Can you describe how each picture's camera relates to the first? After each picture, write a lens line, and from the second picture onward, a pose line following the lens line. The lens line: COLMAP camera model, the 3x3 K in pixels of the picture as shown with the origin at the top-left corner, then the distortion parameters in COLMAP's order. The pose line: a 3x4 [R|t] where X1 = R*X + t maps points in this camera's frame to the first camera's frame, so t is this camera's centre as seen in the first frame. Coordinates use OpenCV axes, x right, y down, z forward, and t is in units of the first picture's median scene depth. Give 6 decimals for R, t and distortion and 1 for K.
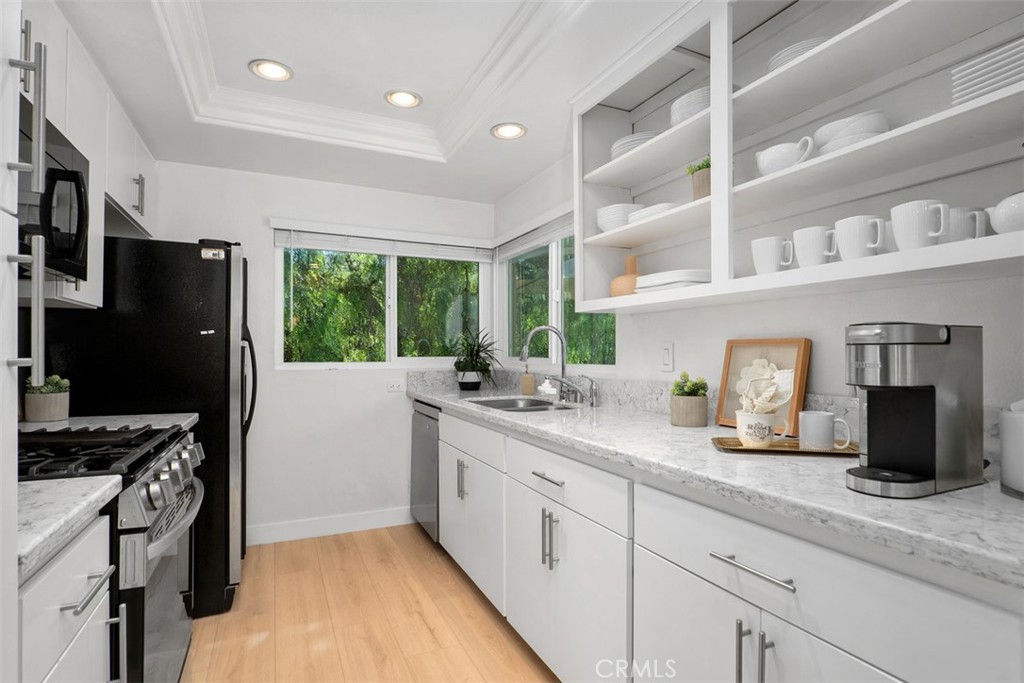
lens RADIAL K [[486.6, 0, 512.0], [0, 486.6, 341.5], [0, 0, 1]] dist [-0.025191, 0.000253]
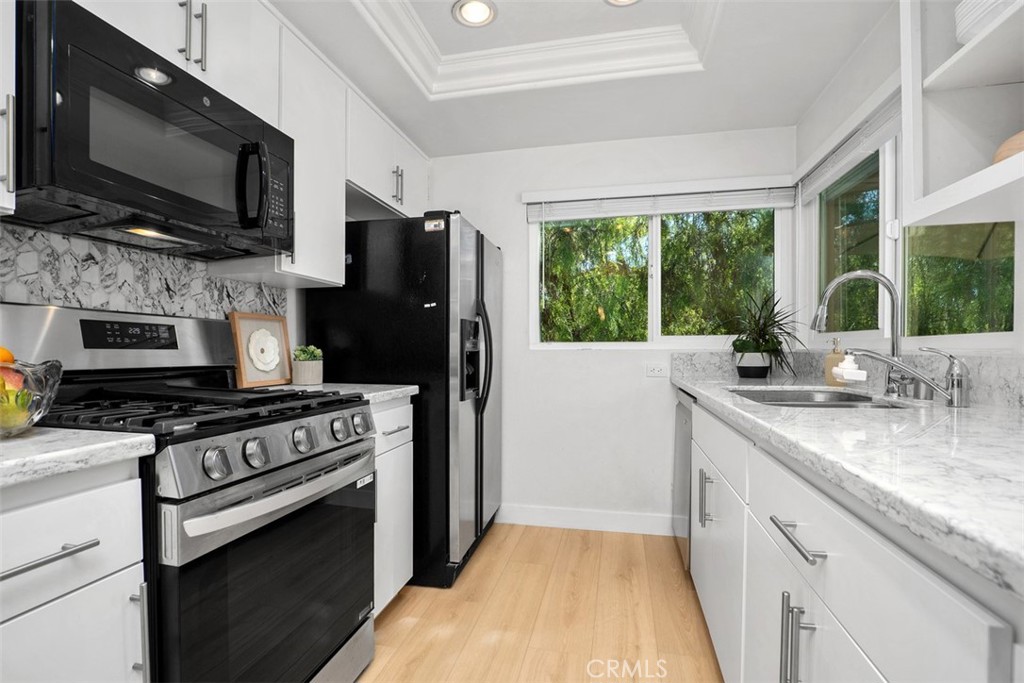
lens RADIAL K [[475.9, 0, 513.6], [0, 475.9, 355.2], [0, 0, 1]] dist [-0.038352, 0.005962]
pose [[0.794314, 0.006008, -0.607478, 0.083286], [0.019416, 0.999189, 0.035270, 0.045279], [0.607197, -0.039811, 0.793553, 0.280769]]
